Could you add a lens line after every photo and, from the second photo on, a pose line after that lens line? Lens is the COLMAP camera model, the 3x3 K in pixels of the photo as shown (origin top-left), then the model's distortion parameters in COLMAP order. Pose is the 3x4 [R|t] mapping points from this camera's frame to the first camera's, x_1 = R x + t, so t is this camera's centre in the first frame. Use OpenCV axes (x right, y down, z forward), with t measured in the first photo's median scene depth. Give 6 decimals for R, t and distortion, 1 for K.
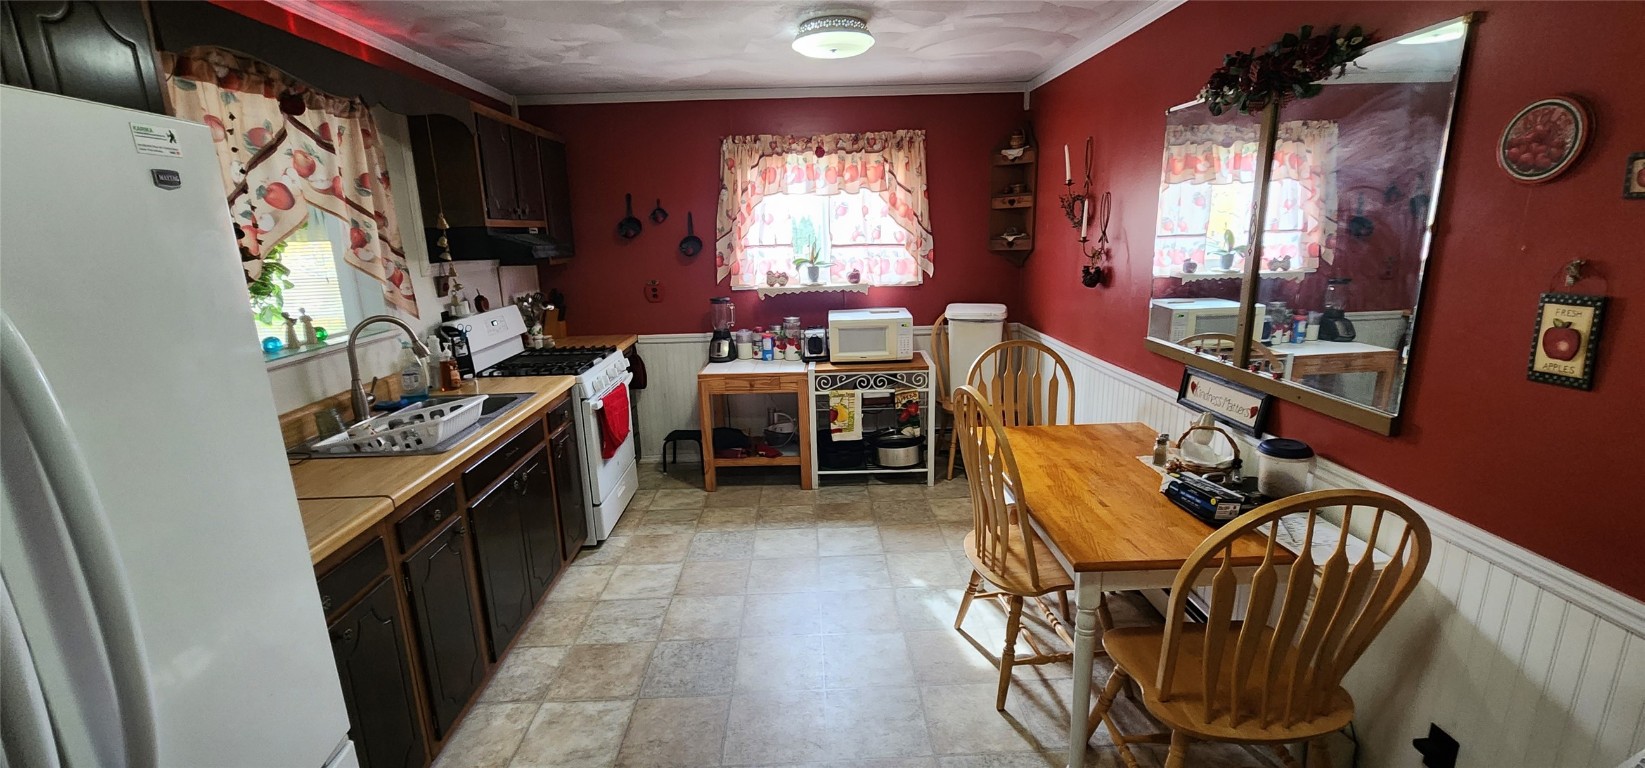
lens RADIAL K [[676.8, 0, 824.5], [0, 676.8, 389.6], [0, 0, 1]] dist [-0.000560, -0.000067]
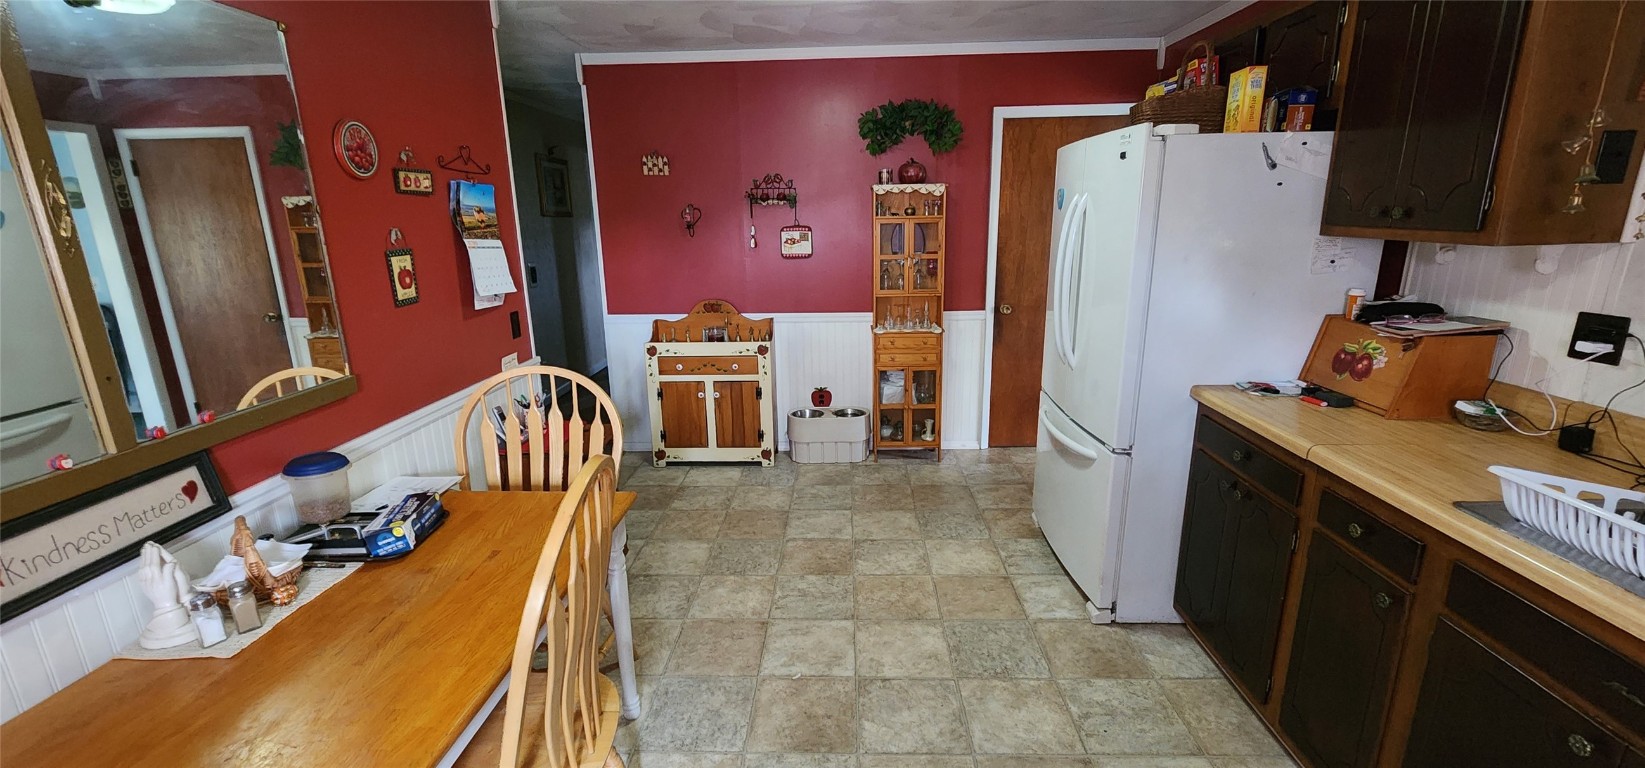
lens RADIAL K [[676.8, 0, 824.5], [0, 676.8, 389.6], [0, 0, 1]] dist [-0.000560, -0.000067]
pose [[-0.996038, 0.017287, 0.087233, -0.032178], [0.056966, 0.877276, 0.476594, -0.249419], [-0.068288, 0.479675, -0.874785, 1.112733]]
